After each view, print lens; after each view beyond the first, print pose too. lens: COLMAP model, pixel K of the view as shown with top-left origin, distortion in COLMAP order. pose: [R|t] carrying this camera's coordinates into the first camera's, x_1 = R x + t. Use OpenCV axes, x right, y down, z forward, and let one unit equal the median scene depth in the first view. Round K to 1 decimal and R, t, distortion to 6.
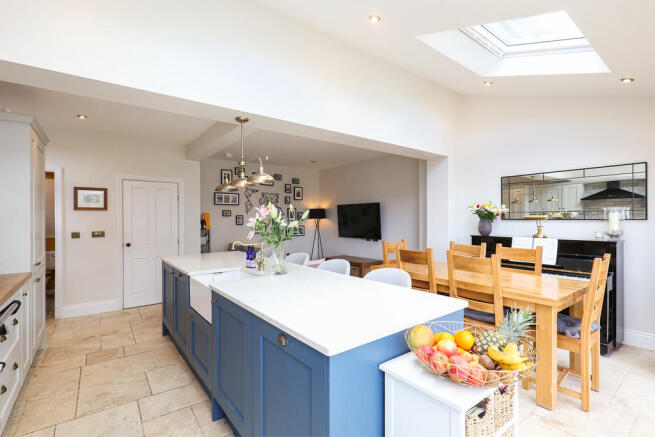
lens RADIAL K [[299.9, 0, 323.0], [0, 299.9, 224.0], [0, 0, 1]] dist [-0.015185, -0.000042]
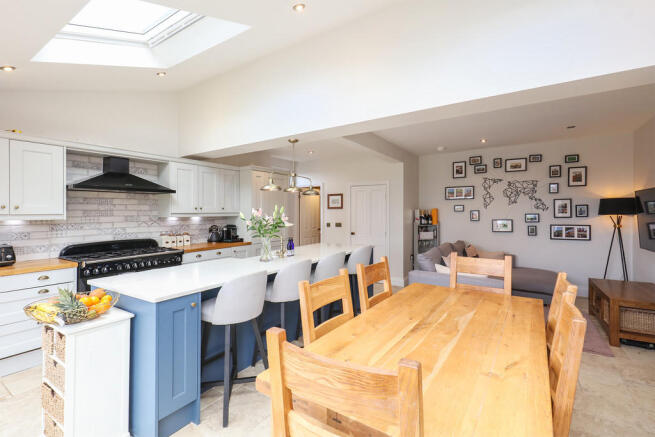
lens RADIAL K [[299.9, 0, 323.0], [0, 299.9, 224.0], [0, 0, 1]] dist [-0.015185, -0.000042]
pose [[0.300590, 0.036728, -0.953046, 0.443598], [-0.014079, 0.999320, 0.034071, -0.013212], [0.953650, 0.003176, 0.300903, 0.314246]]
